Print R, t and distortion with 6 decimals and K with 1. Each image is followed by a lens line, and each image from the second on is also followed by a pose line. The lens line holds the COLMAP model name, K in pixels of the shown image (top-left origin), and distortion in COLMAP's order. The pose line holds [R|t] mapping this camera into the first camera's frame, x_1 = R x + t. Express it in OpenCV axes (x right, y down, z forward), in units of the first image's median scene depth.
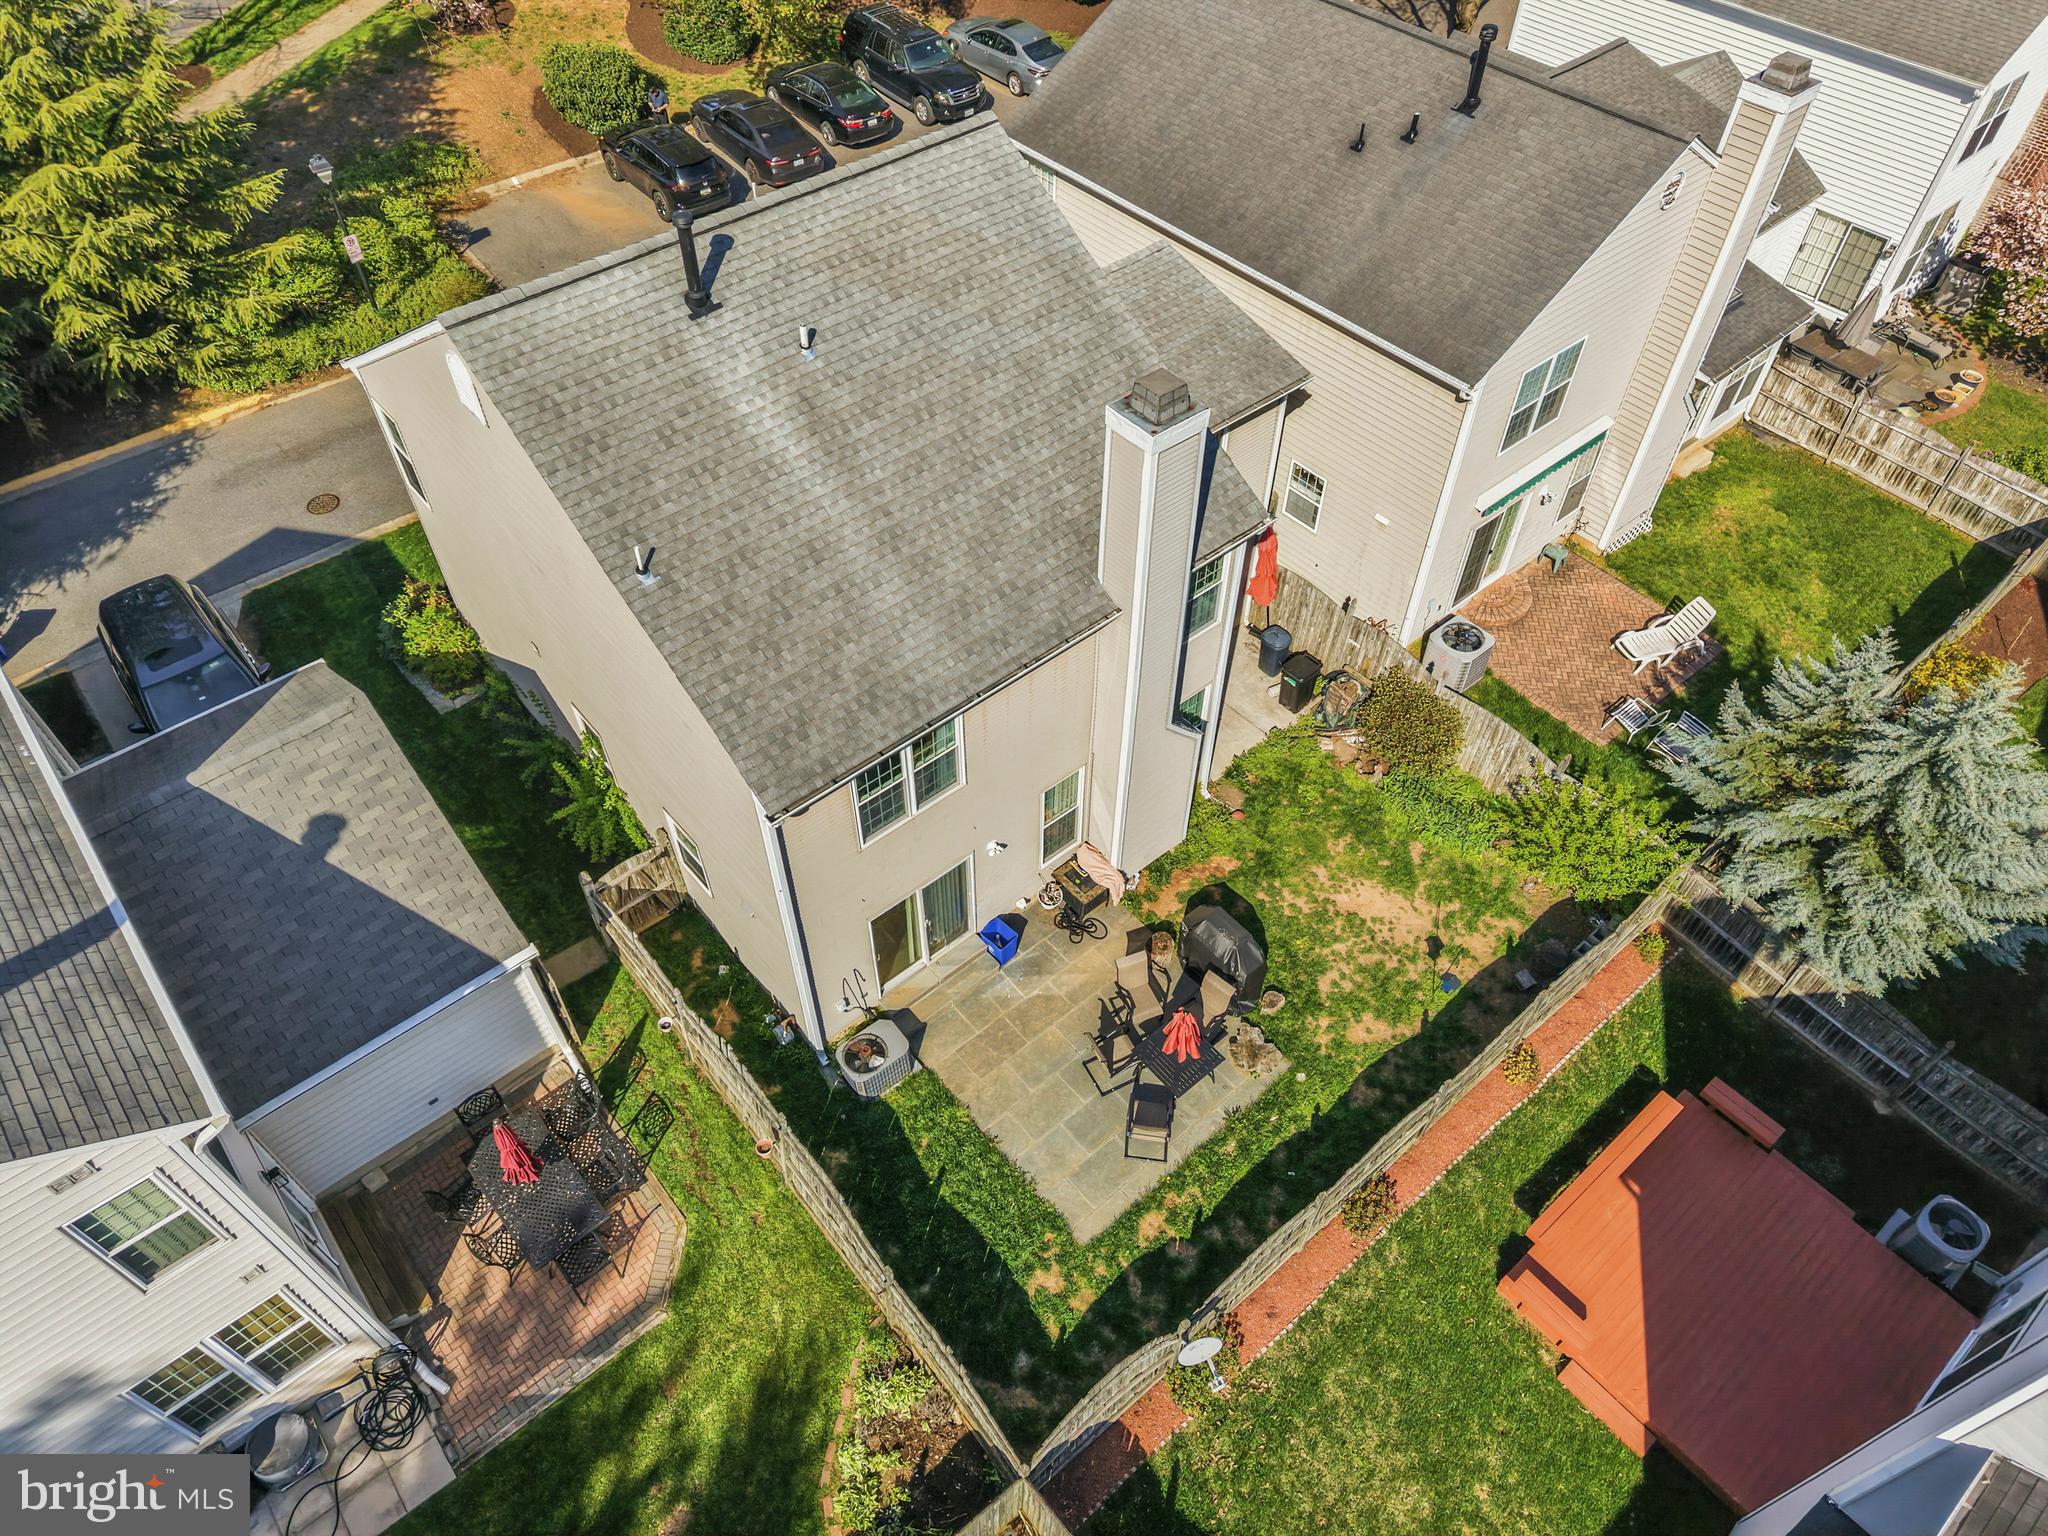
lens RADIAL K [[1378.9, 0, 1024.0], [0, 1378.9, 768.0], [0, 0, 1]] dist [0.002800, -0.000815]
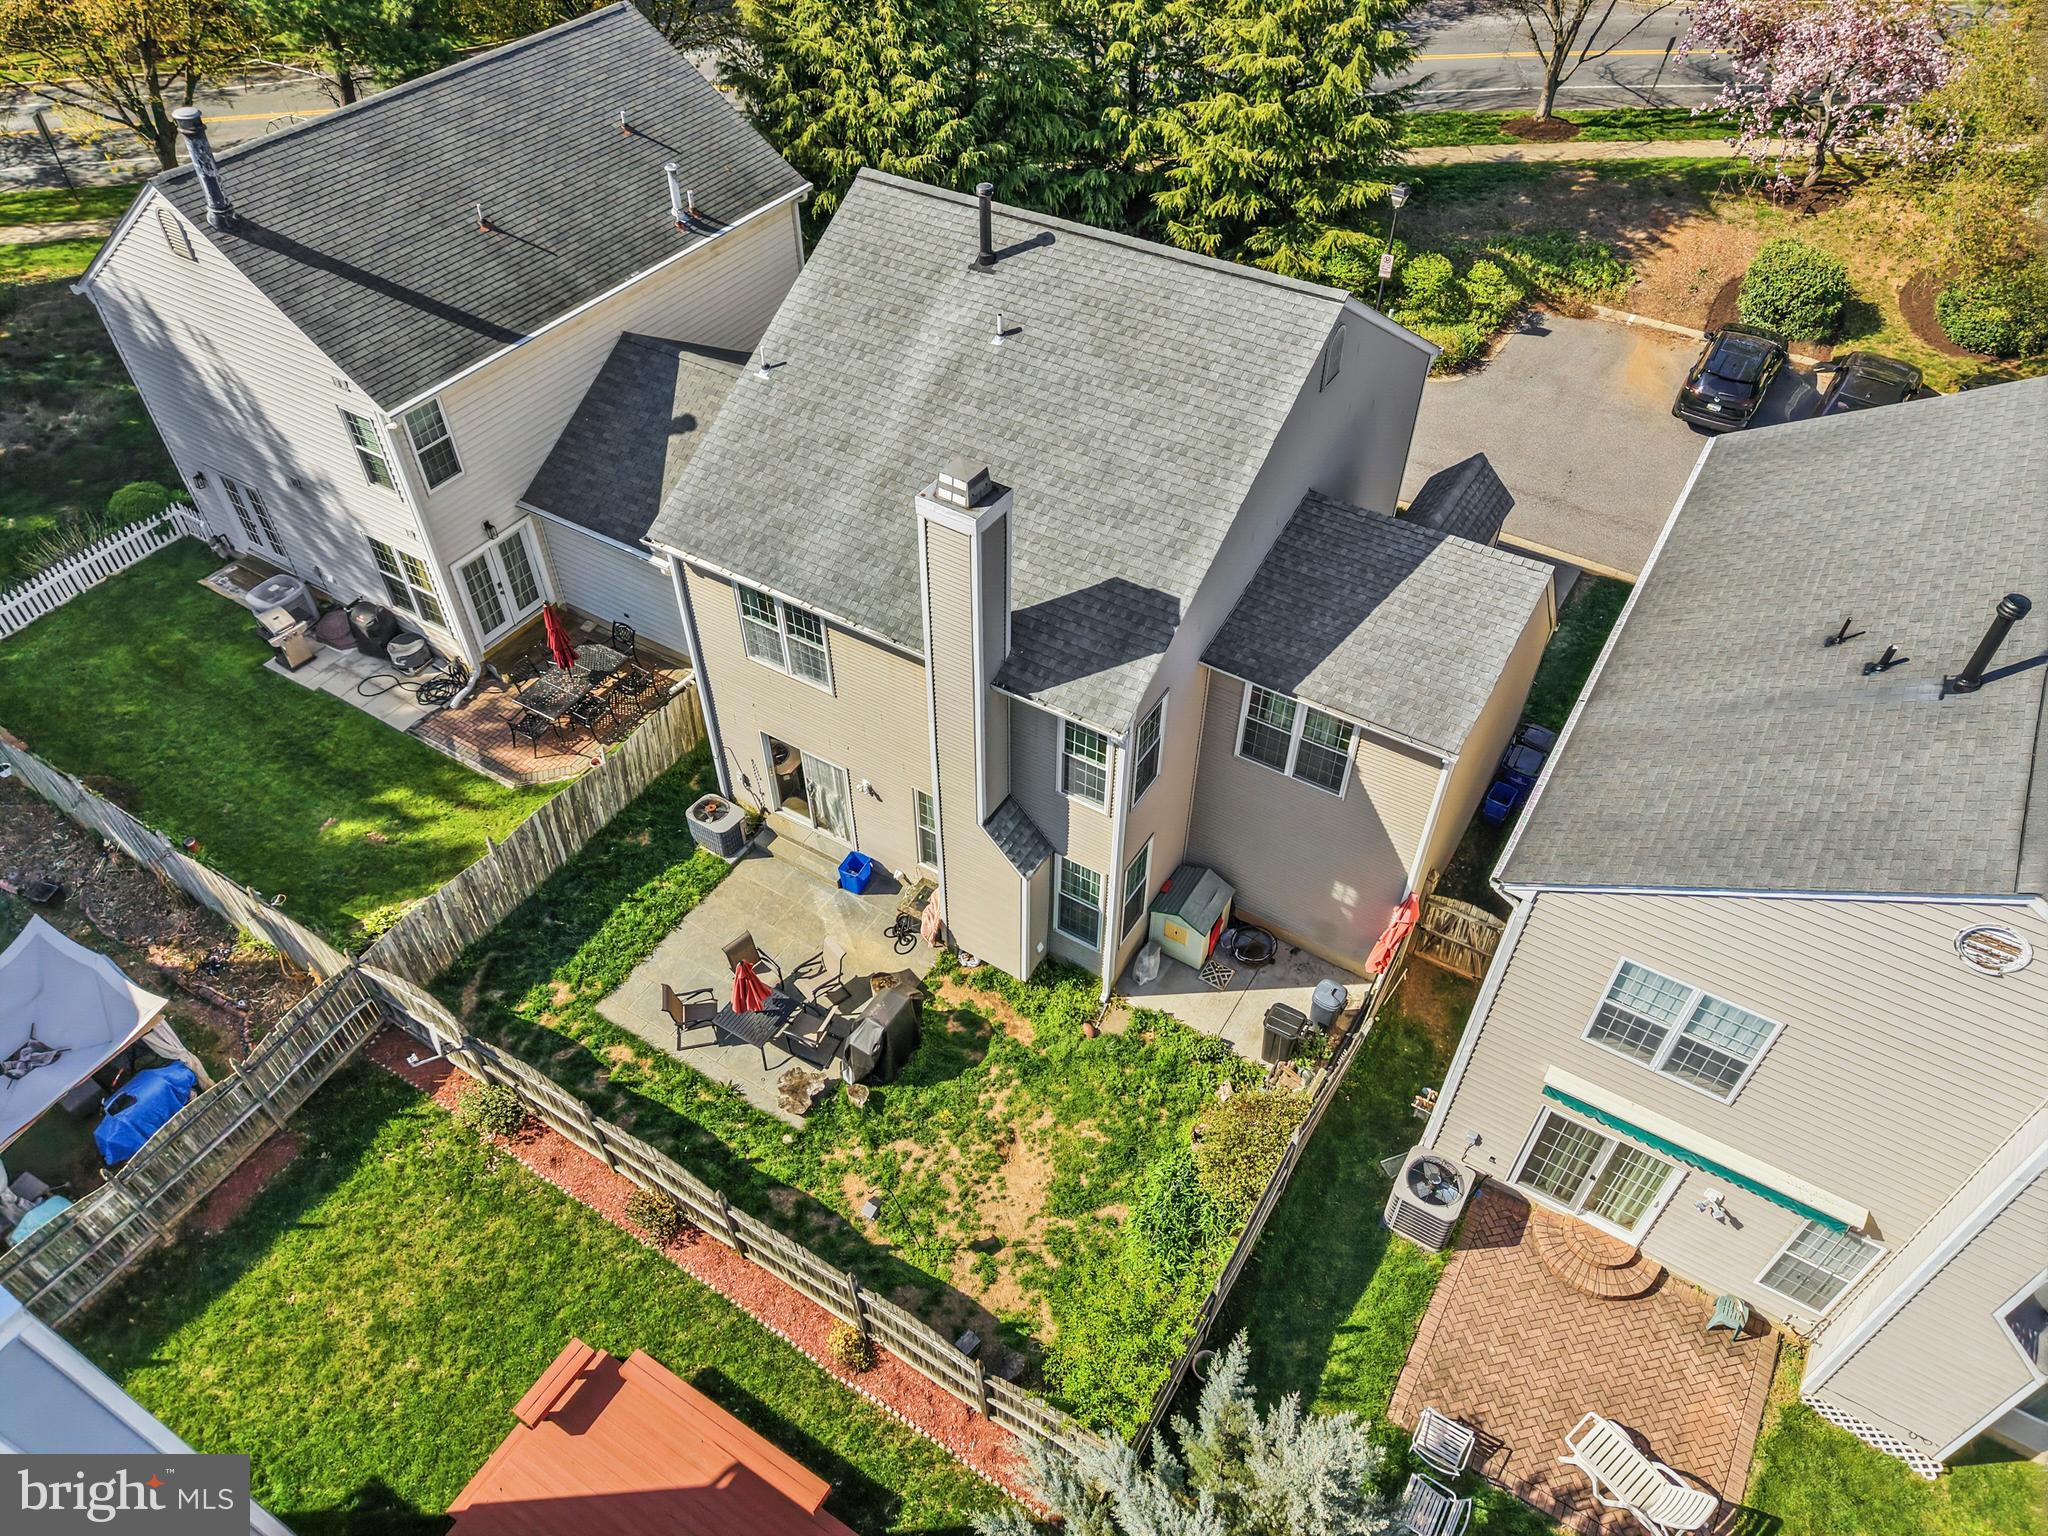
lens RADIAL K [[1378.9, 0, 1024.0], [0, 1378.9, 768.0], [0, 0, 1]] dist [0.002800, -0.000815]
pose [[0.305623, 0.668610, -0.677905, 0.750694], [-0.717575, 0.629712, 0.297571, -0.369976], [0.625844, 0.395503, 0.672232, 0.316594]]
